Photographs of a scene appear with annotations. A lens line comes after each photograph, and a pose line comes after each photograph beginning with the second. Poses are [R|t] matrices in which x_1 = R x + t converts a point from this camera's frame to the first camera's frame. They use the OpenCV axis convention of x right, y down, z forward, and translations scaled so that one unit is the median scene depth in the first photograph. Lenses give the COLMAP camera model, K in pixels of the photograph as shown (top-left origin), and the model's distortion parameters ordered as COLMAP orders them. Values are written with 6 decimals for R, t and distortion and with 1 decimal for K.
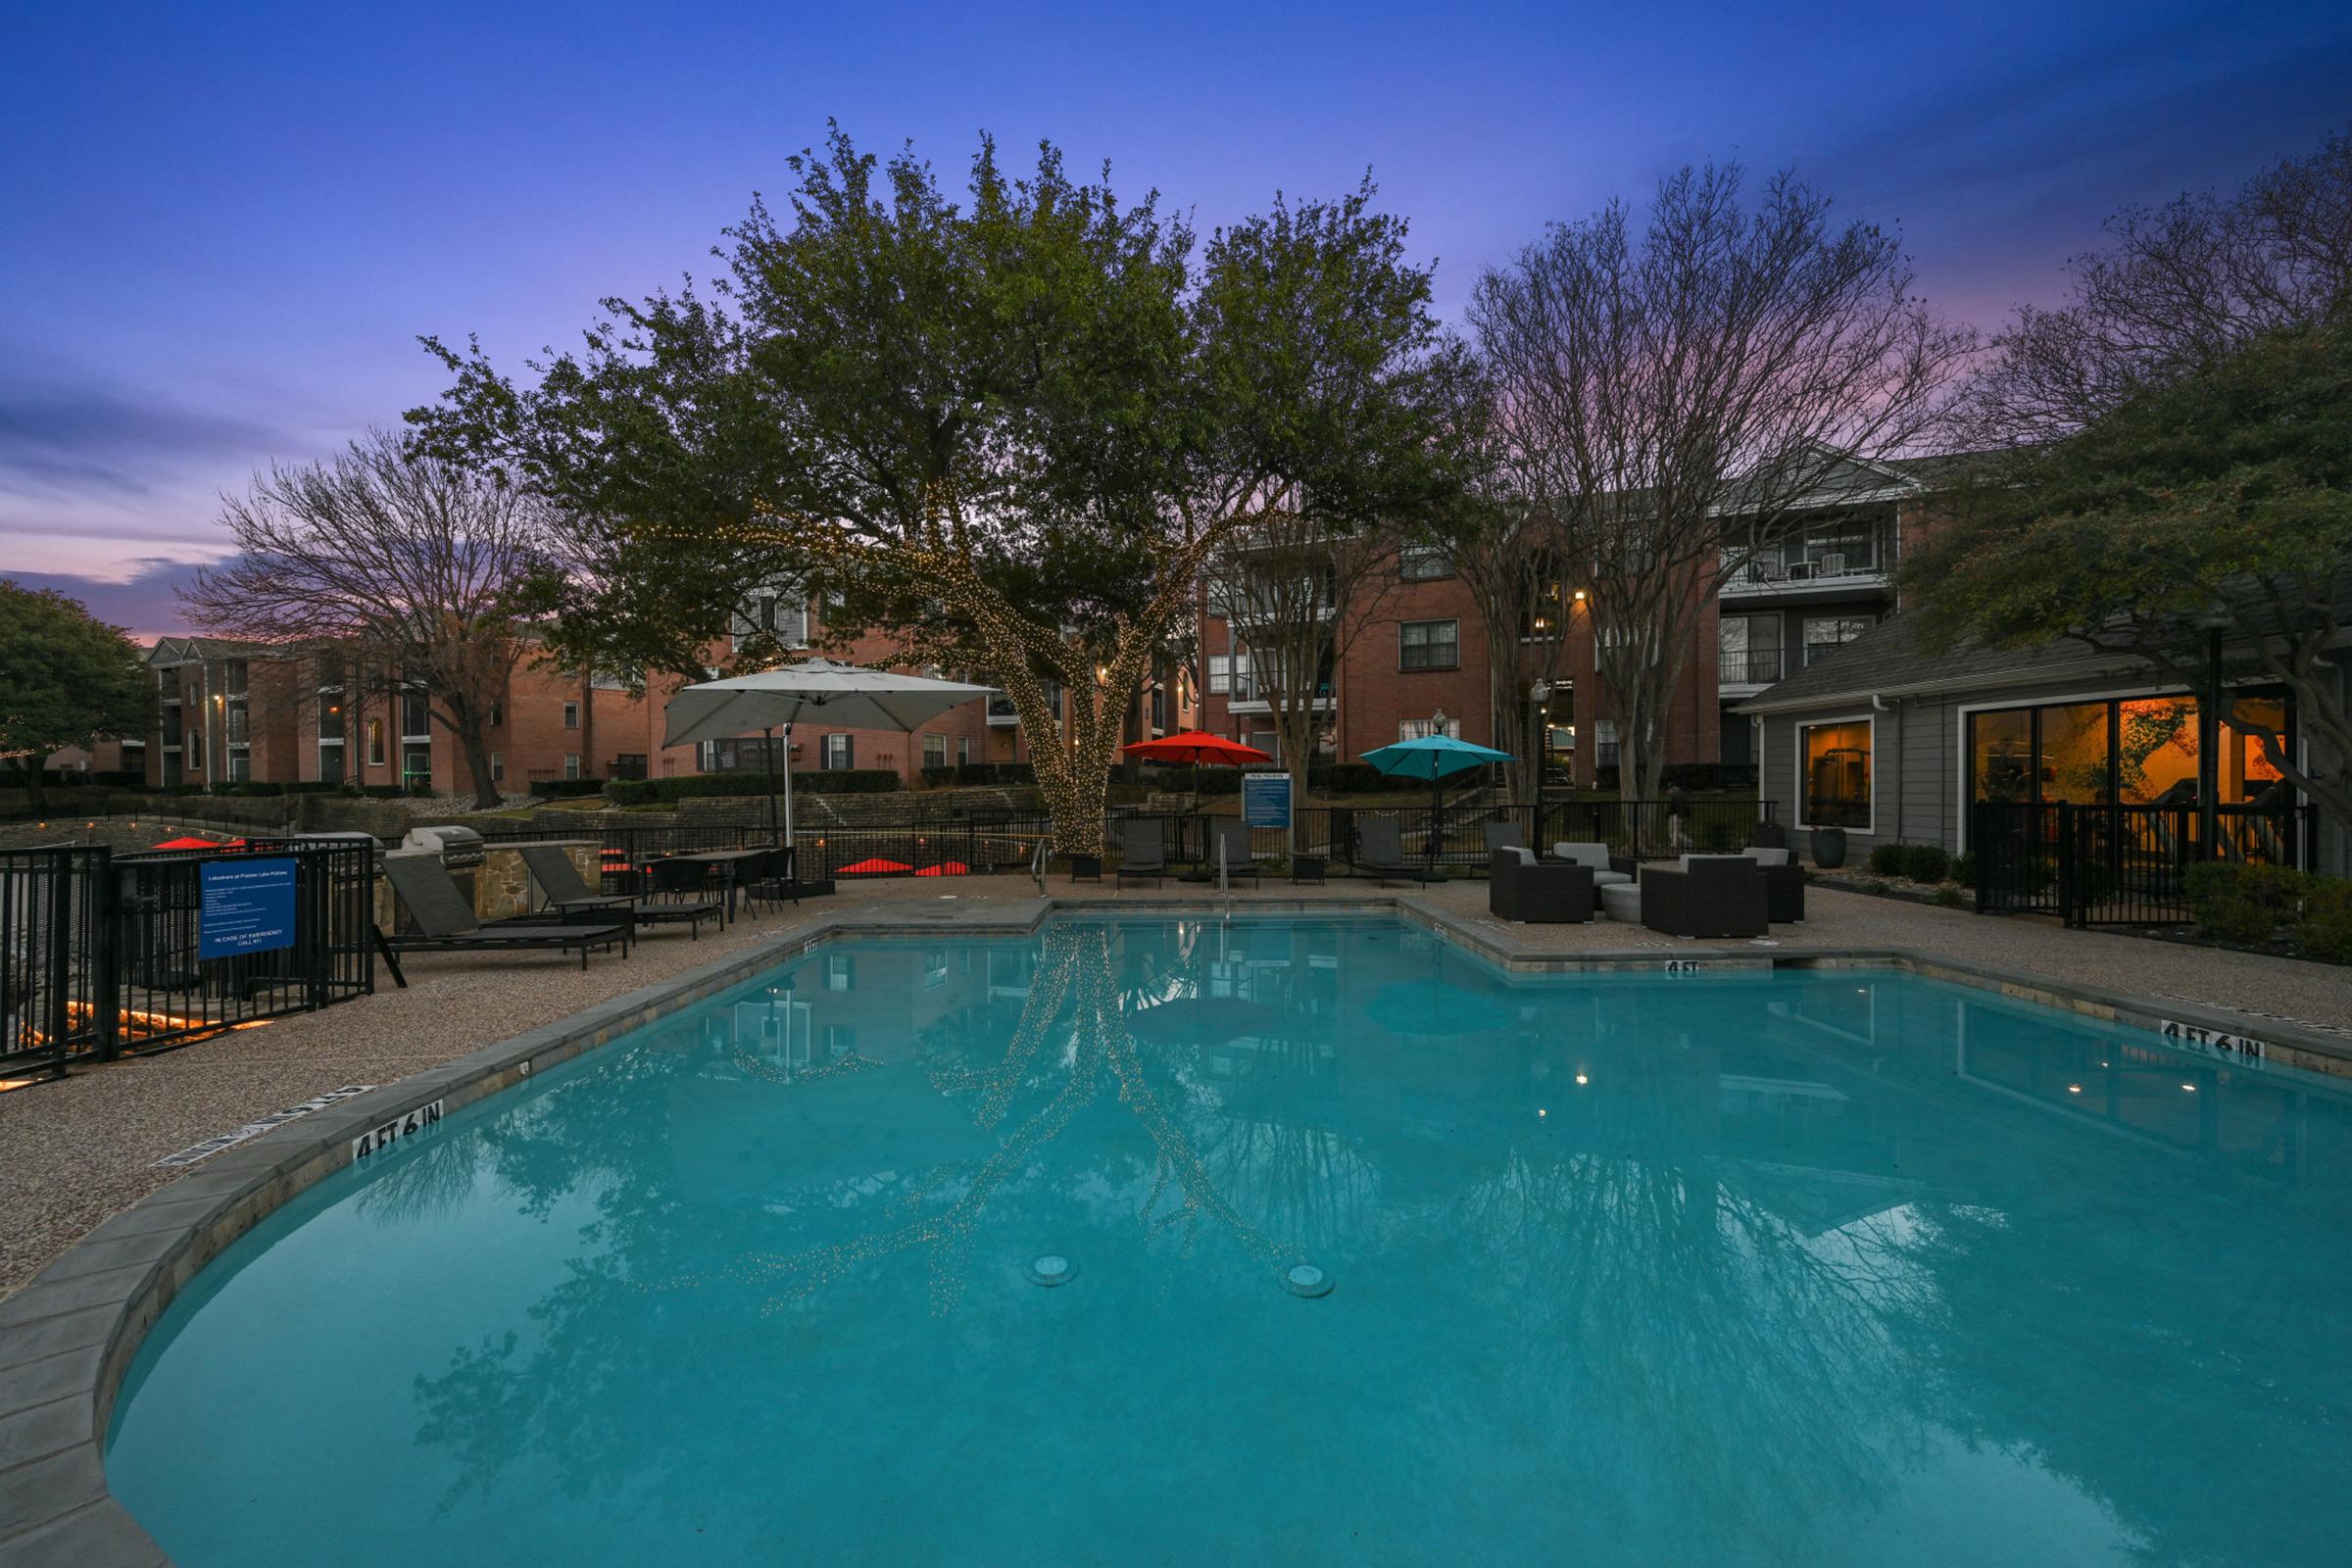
lens RADIAL K [[986.6, 0, 1168.6], [0, 986.6, 791.9], [0, 0, 1]] dist [-0.000411, 0.000339]
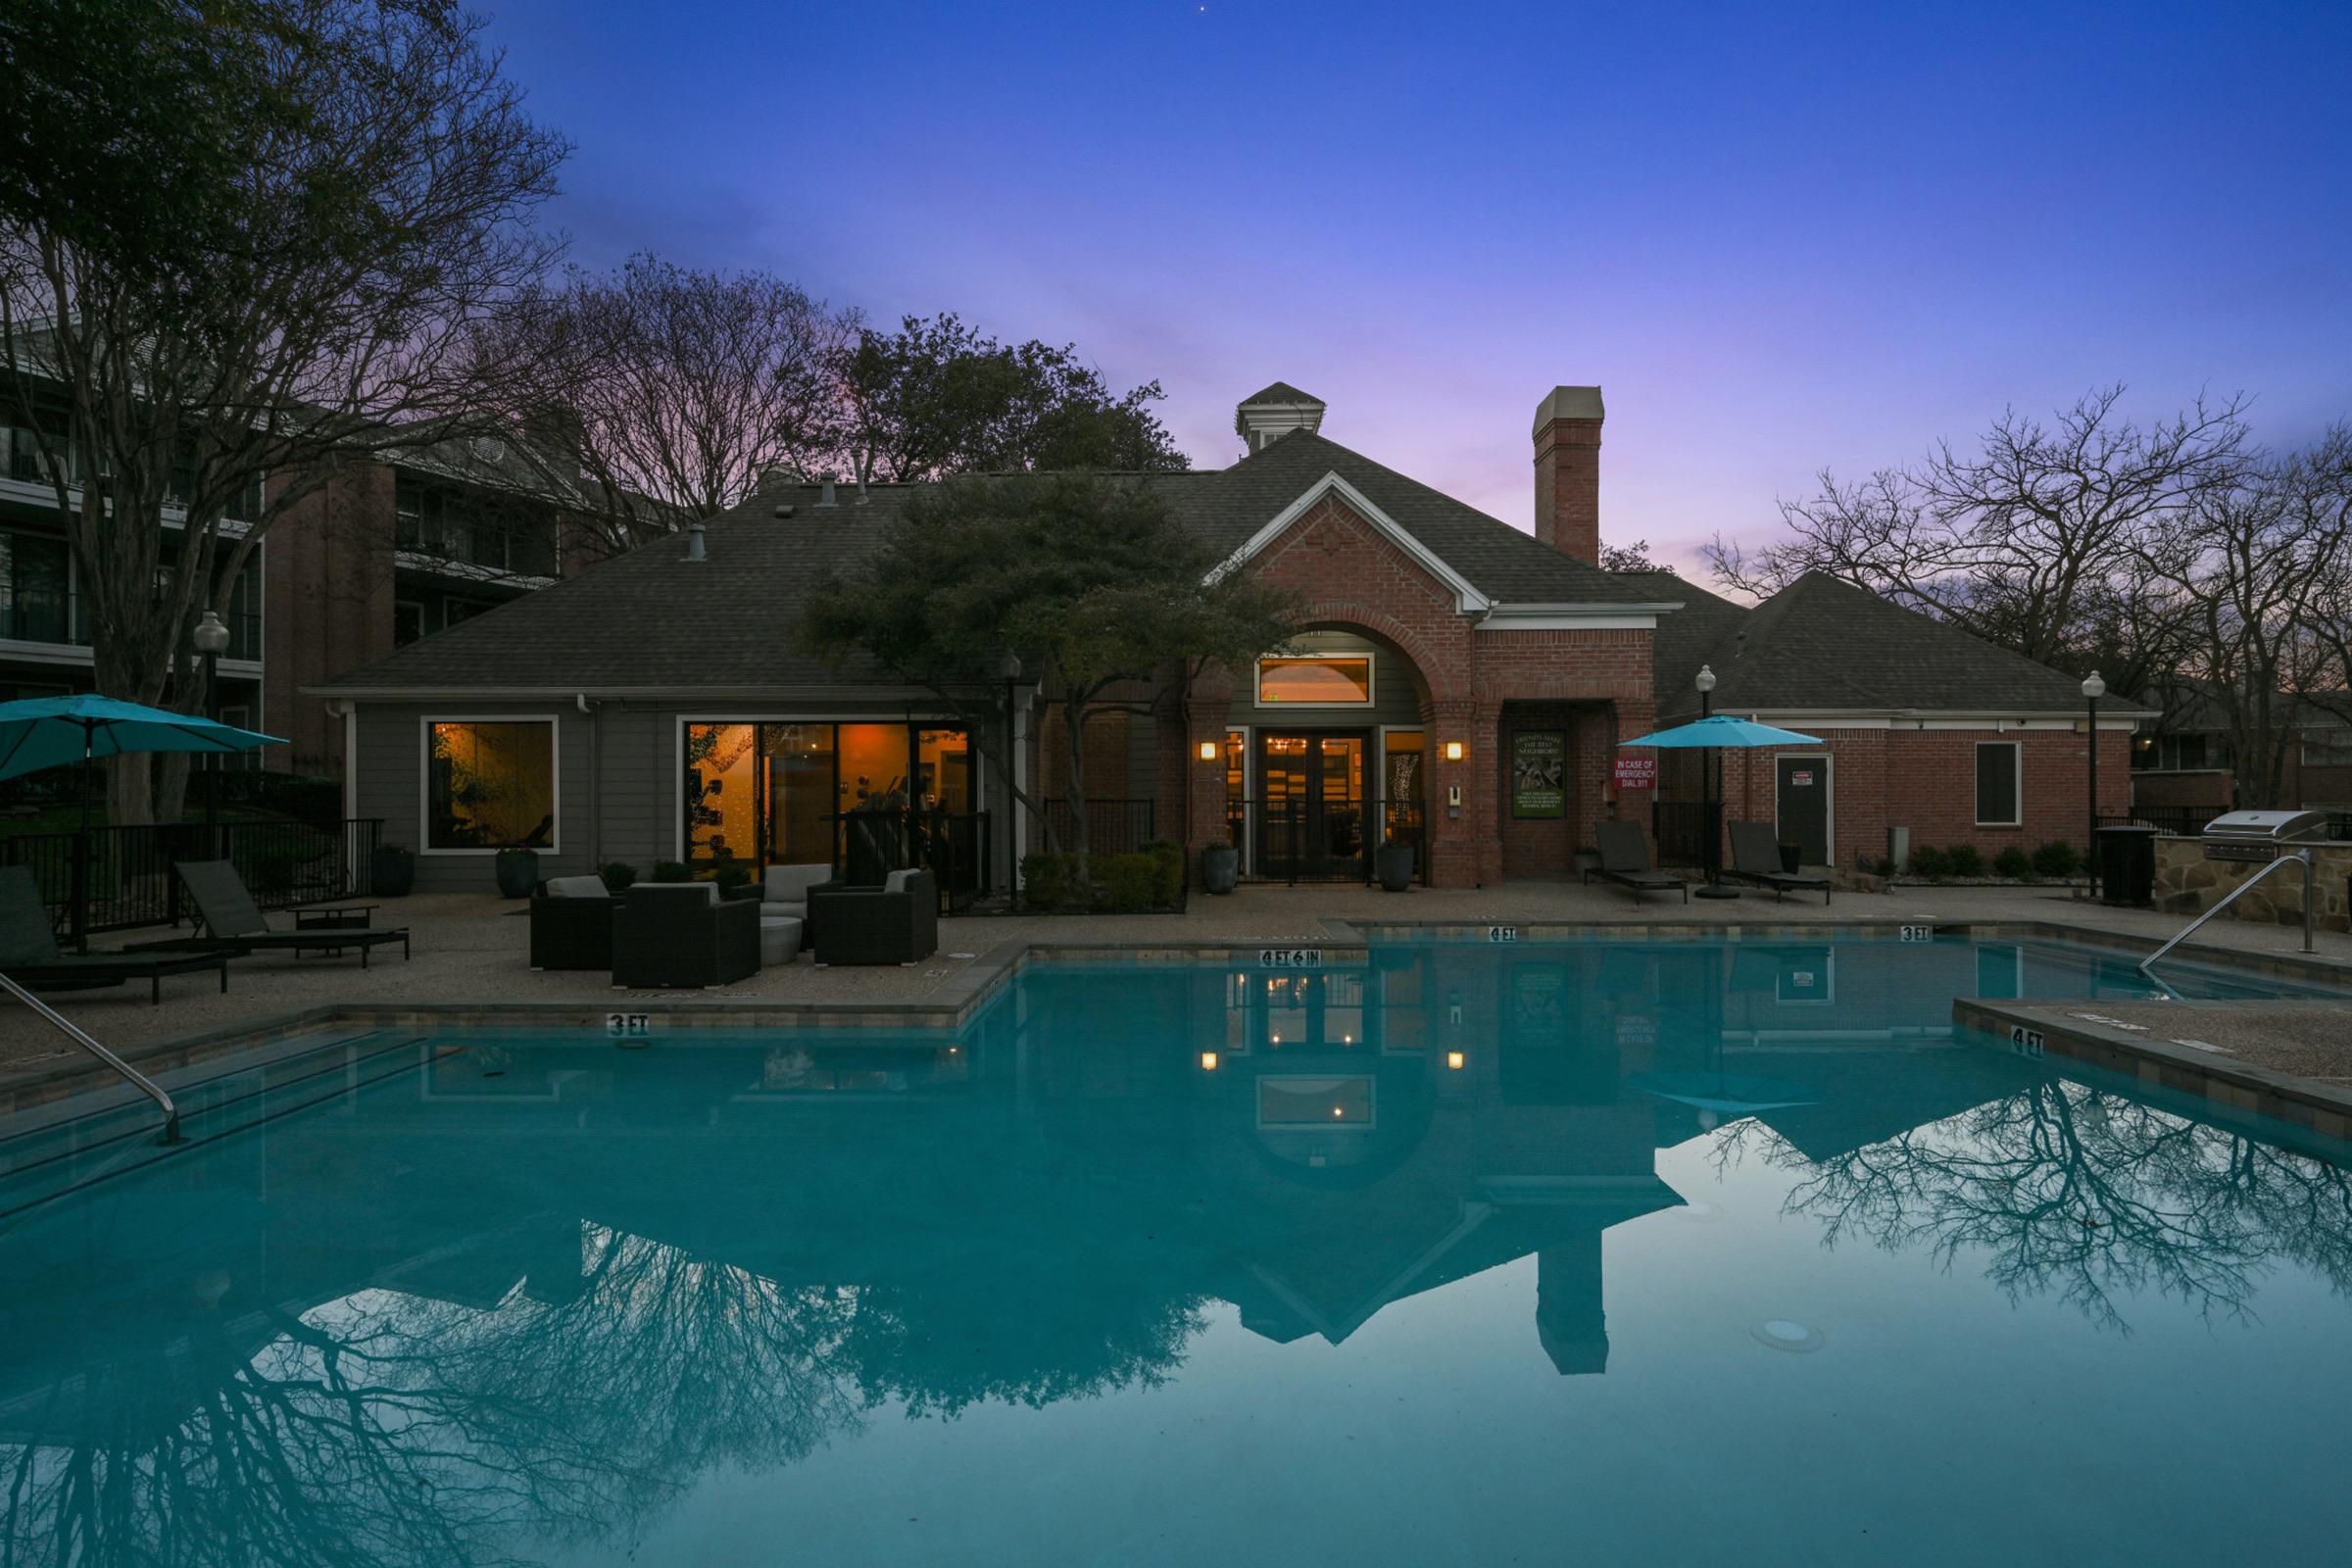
lens RADIAL K [[1149.7, 0, 1173.1], [0, 1149.7, 796.3], [0, 0, 1]] dist [-0.004958, -0.000092]
pose [[0.029714, 0.003980, 0.999551, -0.442721], [0.006935, 0.999967, -0.004188, 0.002626], [-0.999534, 0.007056, 0.029685, 0.649210]]
